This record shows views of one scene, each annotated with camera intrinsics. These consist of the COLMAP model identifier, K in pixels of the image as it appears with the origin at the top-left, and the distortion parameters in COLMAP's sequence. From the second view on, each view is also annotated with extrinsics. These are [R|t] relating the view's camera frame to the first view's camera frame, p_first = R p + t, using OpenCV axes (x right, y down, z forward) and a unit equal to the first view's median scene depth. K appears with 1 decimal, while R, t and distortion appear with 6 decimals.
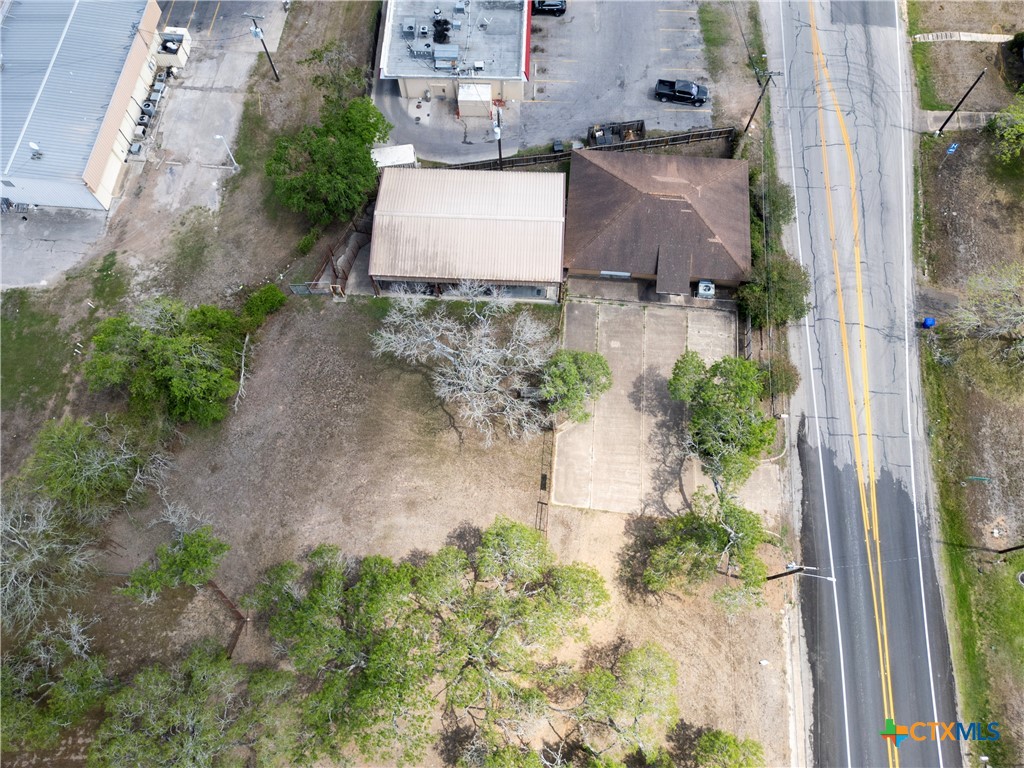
lens RADIAL K [[719.1, 0, 512.0], [0, 719.1, 384.0], [0, 0, 1]] dist [0.063050, -0.057643]
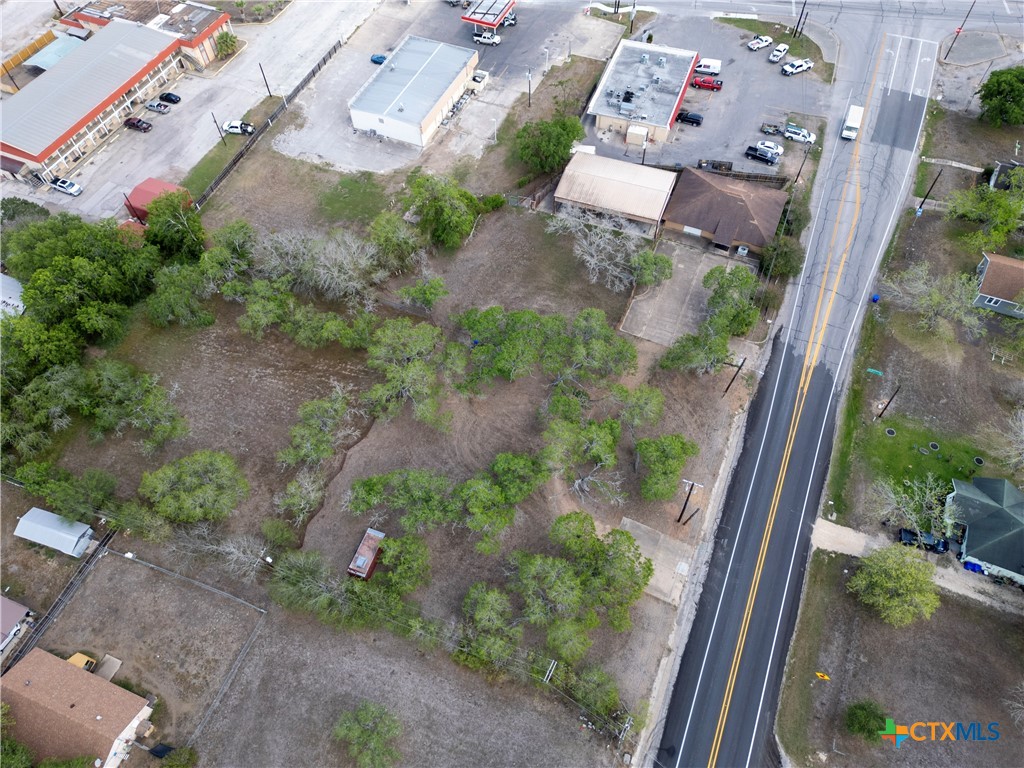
lens RADIAL K [[719.1, 0, 512.0], [0, 719.1, 384.0], [0, 0, 1]] dist [0.063050, -0.057643]
pose [[0.950215, 0.254016, -0.180466, 0.136598], [-0.285119, 0.942433, -0.174720, 0.589421], [0.125695, 0.217475, 0.967939, -0.609857]]
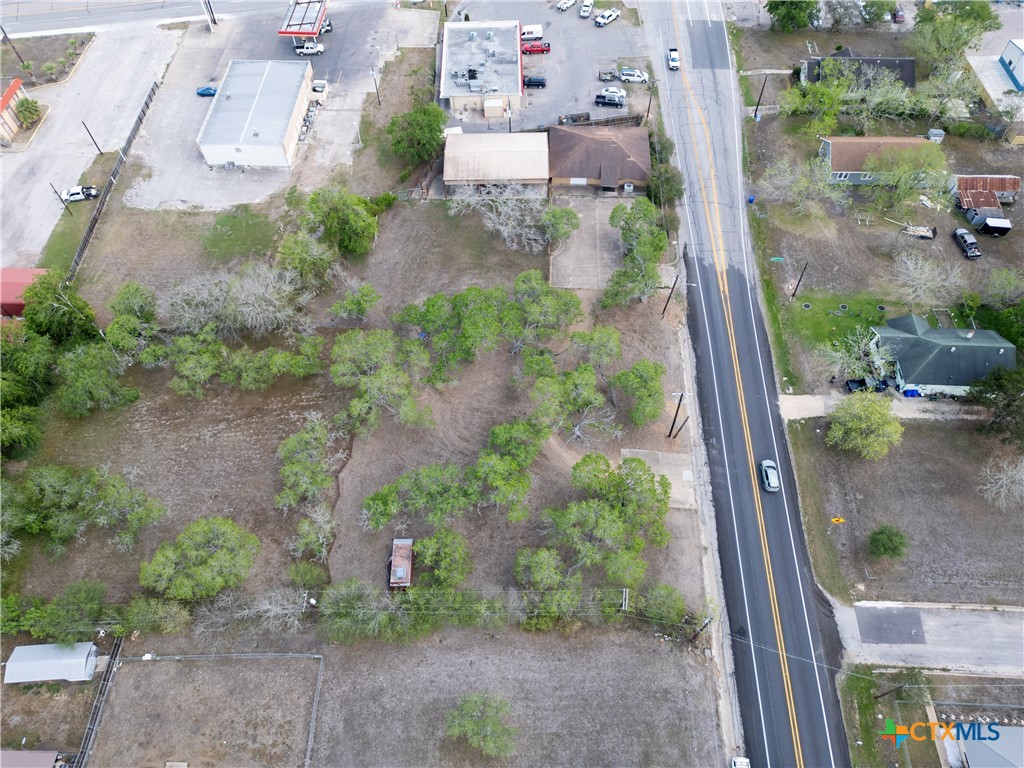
lens RADIAL K [[719.1, 0, 512.0], [0, 719.1, 384.0], [0, 0, 1]] dist [0.063050, -0.057643]
pose [[0.998758, -0.042607, 0.025811, -0.086988], [0.046981, 0.977919, -0.203637, 0.680178], [-0.016565, 0.204597, 0.978706, -0.639757]]
